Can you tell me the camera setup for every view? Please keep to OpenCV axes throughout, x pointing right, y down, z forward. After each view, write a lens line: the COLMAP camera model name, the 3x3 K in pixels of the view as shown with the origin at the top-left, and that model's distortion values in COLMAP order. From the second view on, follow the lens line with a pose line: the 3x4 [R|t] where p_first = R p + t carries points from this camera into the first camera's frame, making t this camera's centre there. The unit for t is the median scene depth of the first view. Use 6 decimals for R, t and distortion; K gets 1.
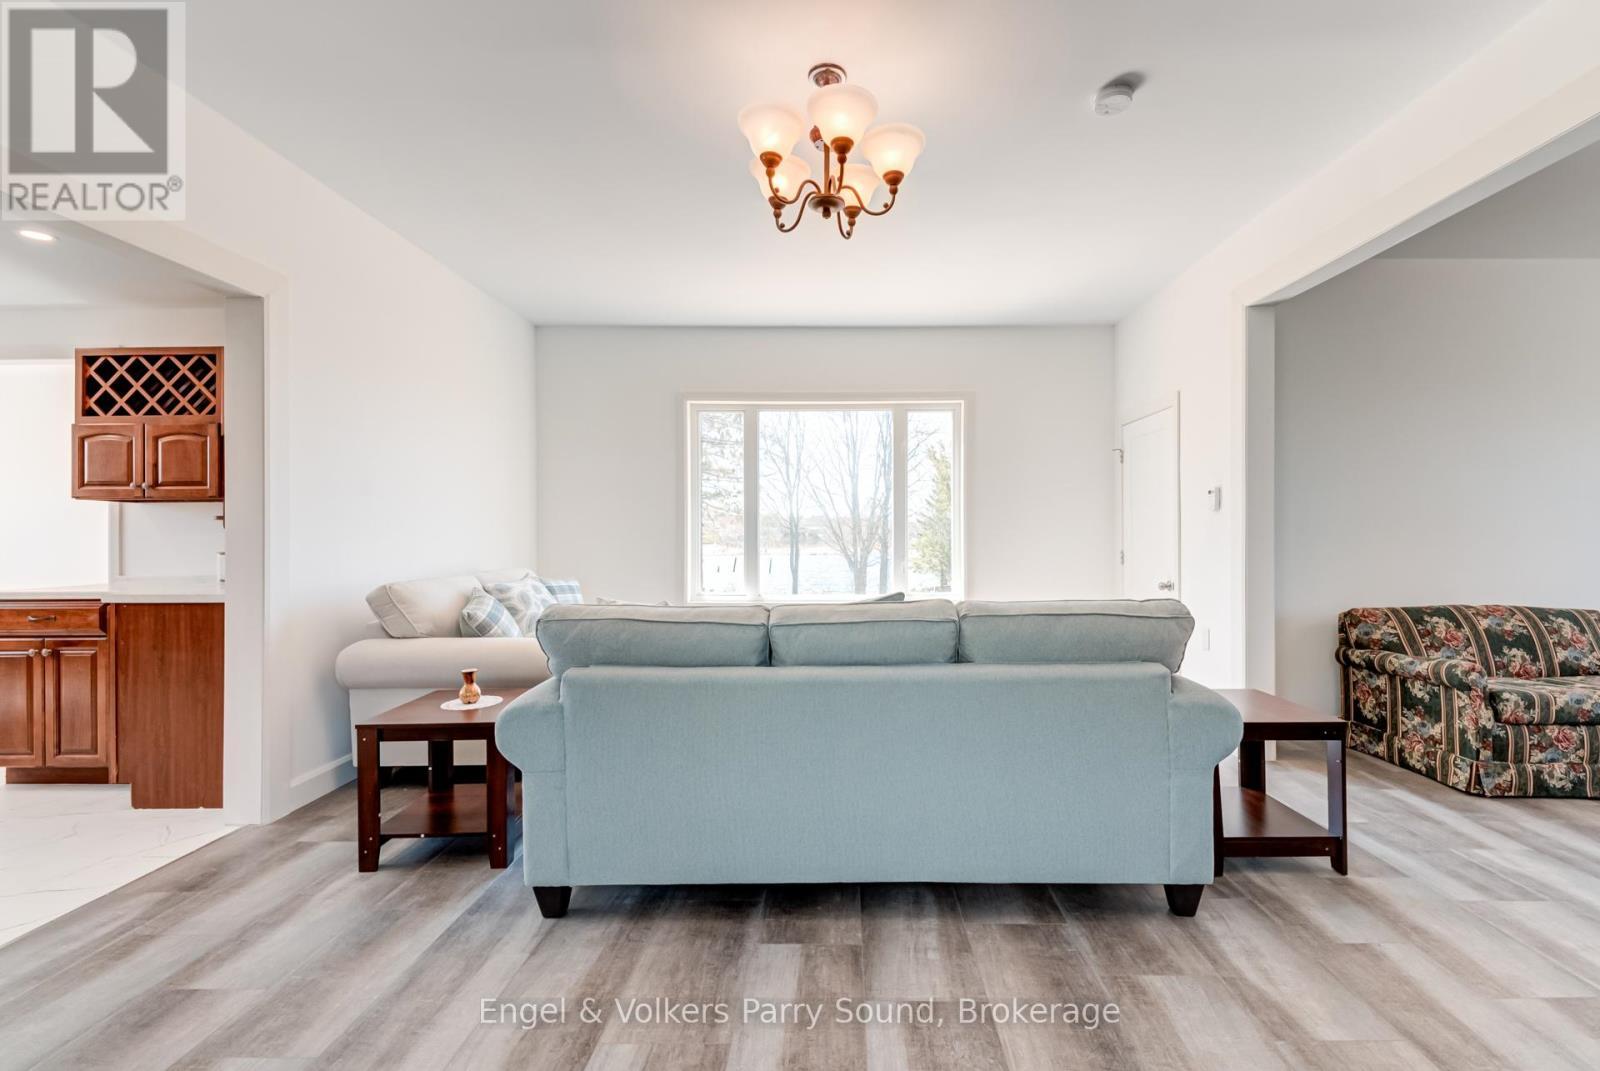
lens RADIAL K [[686.2, 0, 828.0], [0, 686.2, 532.3], [0, 0, 1]] dist [0.016155, -0.010596]
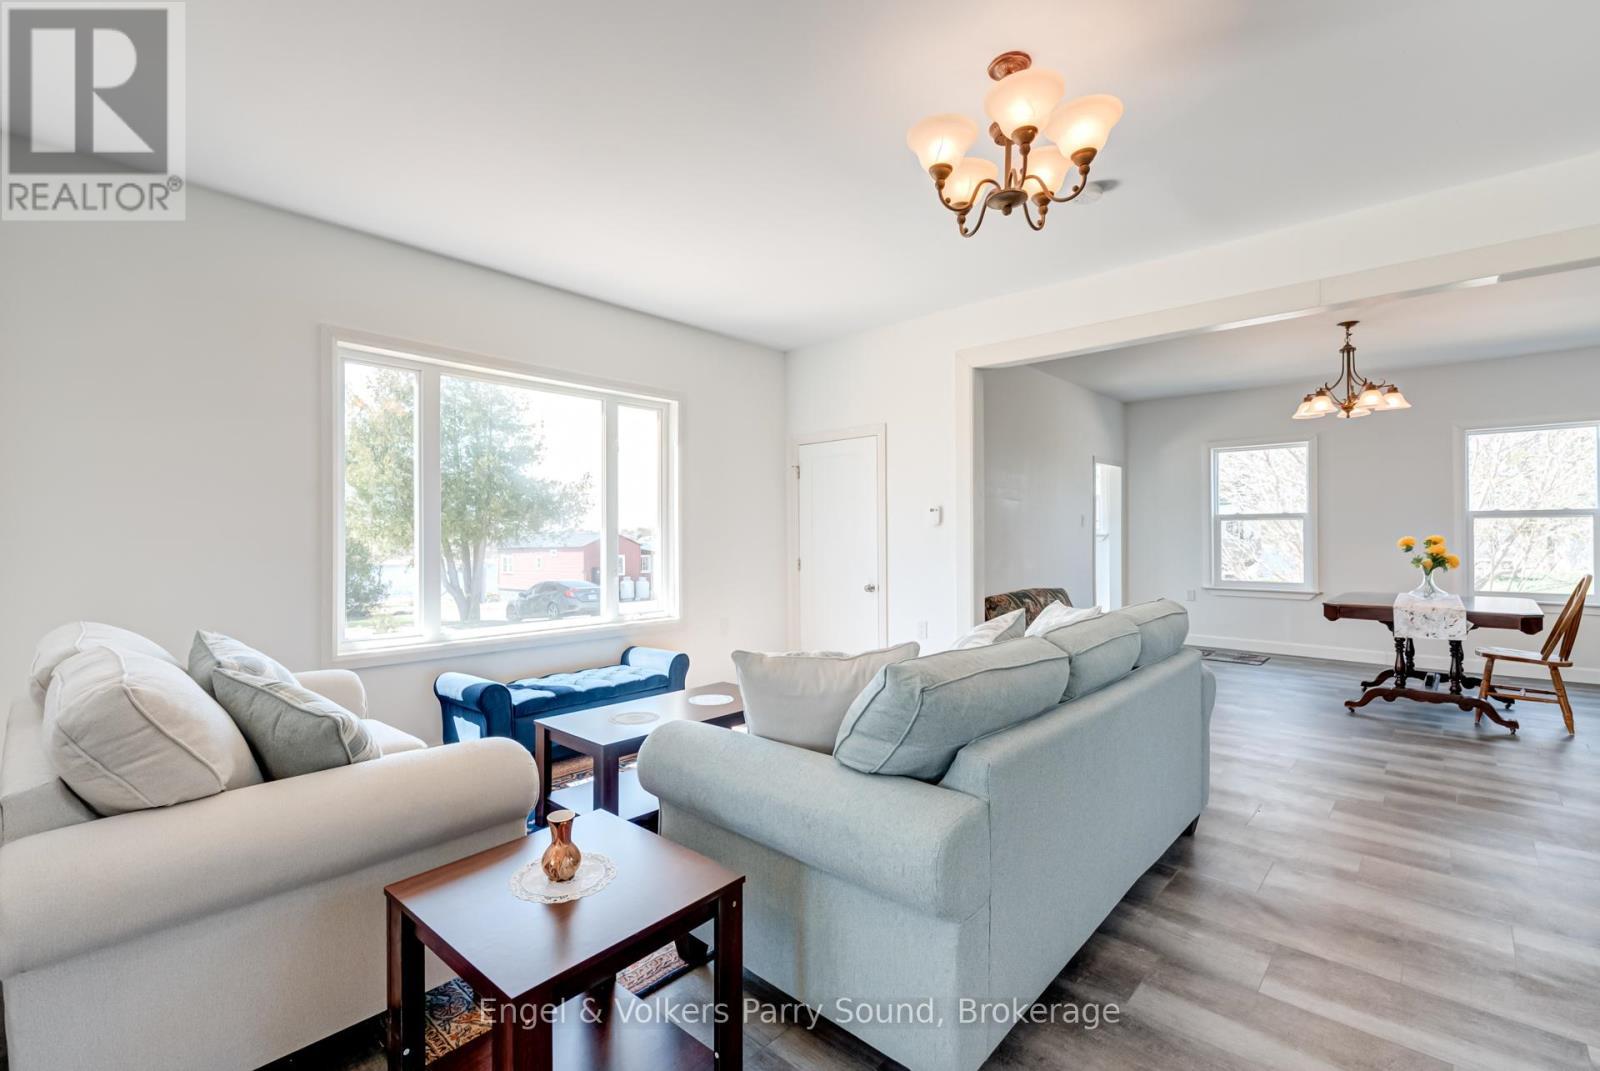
lens RADIAL K [[702.9, 0, 800.0], [0, 702.9, 535.5], [0, 0, 1]] dist [0.000732, -0.000671]
pose [[0.682425, -0.000624, 0.730956, -0.652107], [0.003363, 0.999992, -0.002286, -0.015878], [-0.730948, 0.004018, 0.682421, 0.407743]]
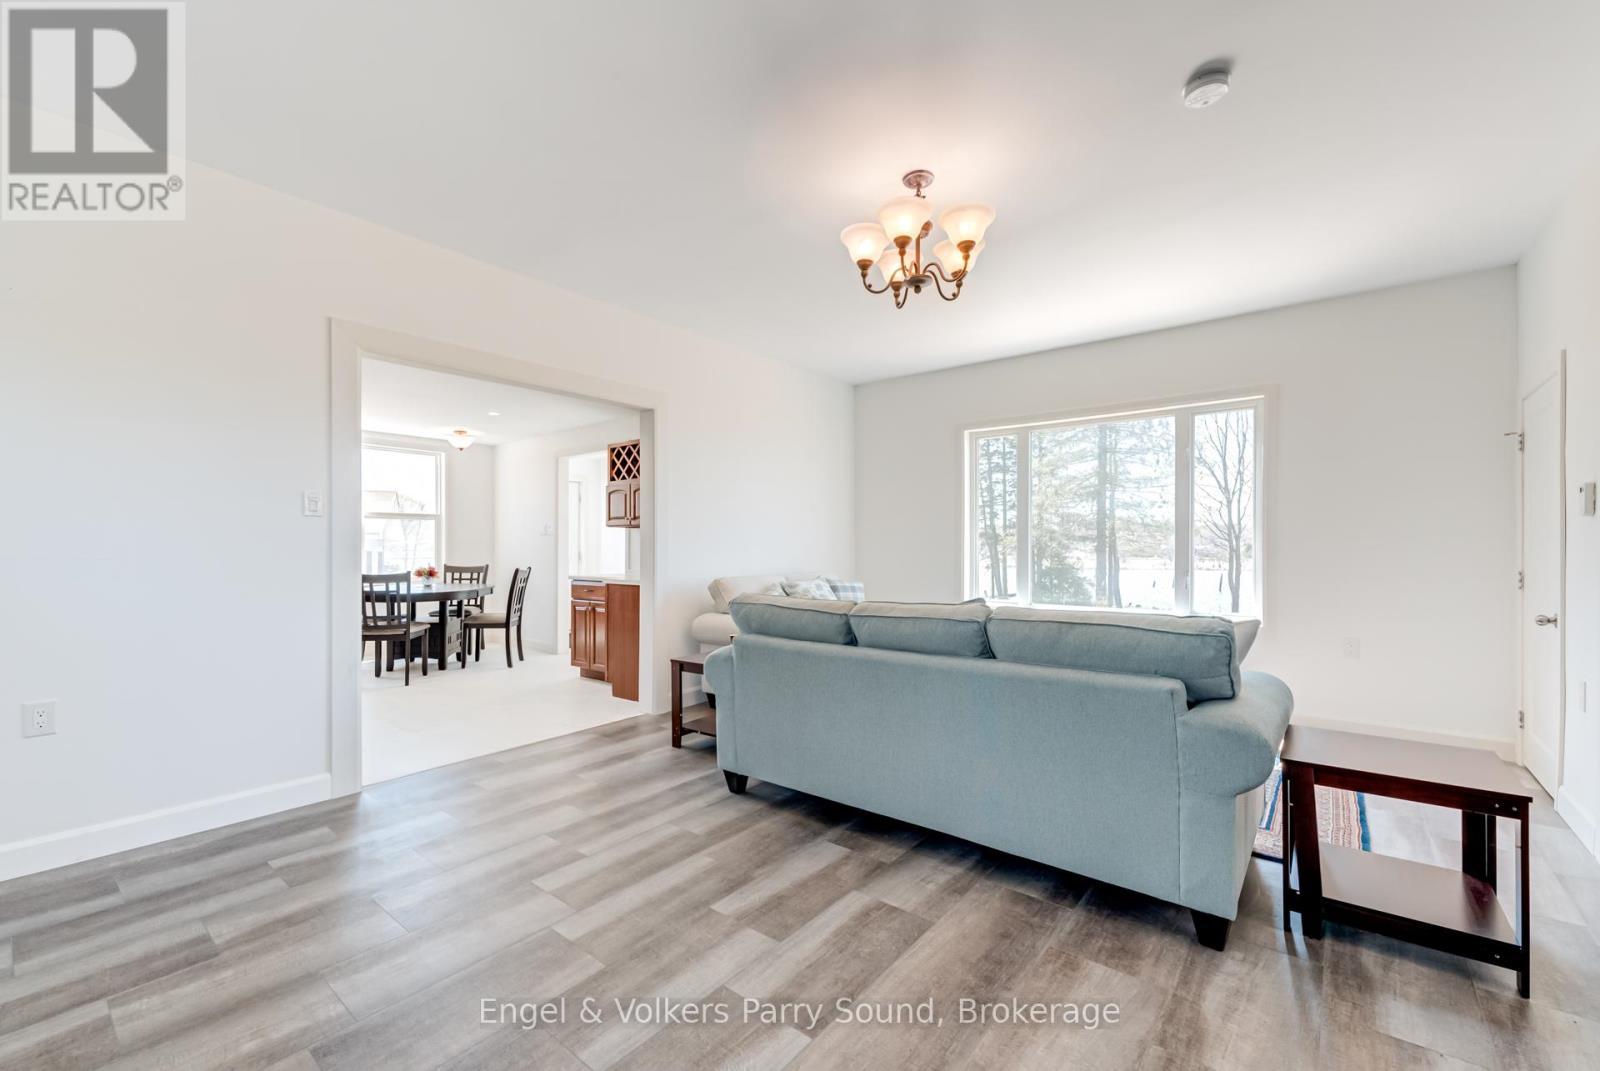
lens RADIAL K [[655.1, 0, 799.7], [0, 655.1, 542.7], [0, 0, 1]] dist [-0.003809, -0.000530]
pose [[0.781434, -0.001719, -0.623985, 0.413610], [-0.000018, 0.999996, -0.002778, -0.001863], [0.623987, 0.002182, 0.781431, -0.041677]]
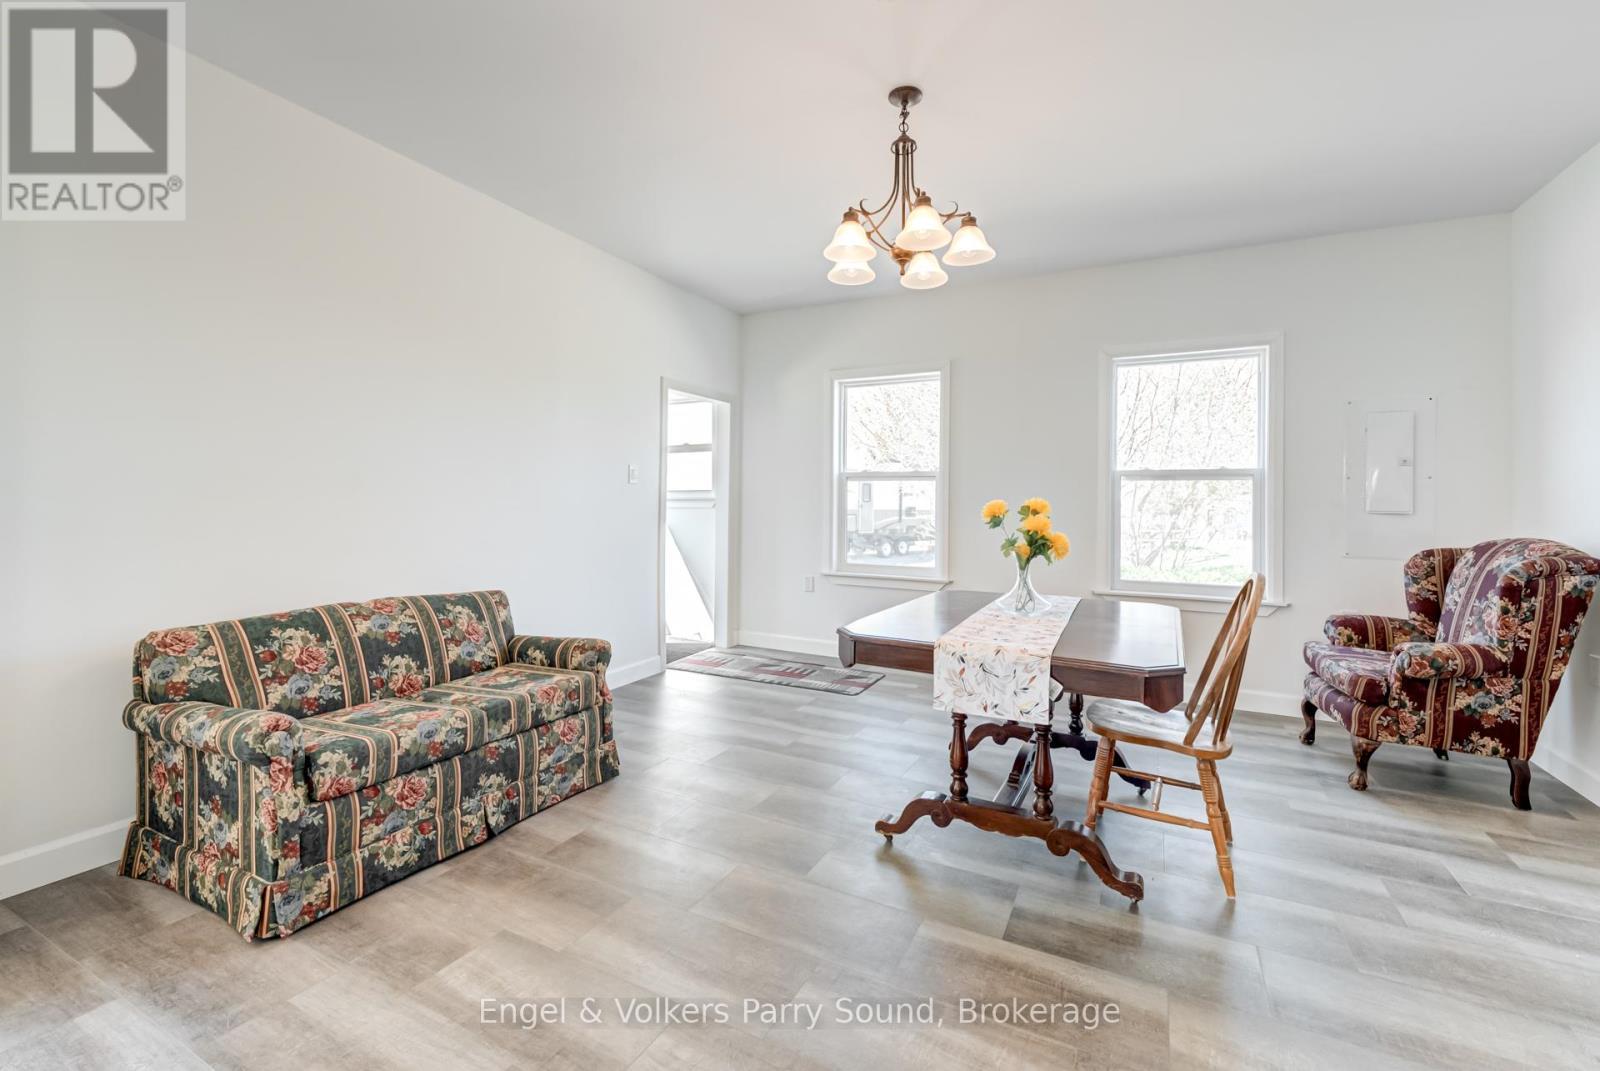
lens RADIAL K [[713.3, 0, 793.0], [0, 713.3, 503.3], [0, 0, 1]] dist [0.019130, -0.000118]
pose [[0.443030, 0.007654, 0.896474, 0.574431], [-0.011483, 0.999930, -0.002862, -0.002098], [-0.896433, -0.009026, 0.443087, 0.317383]]
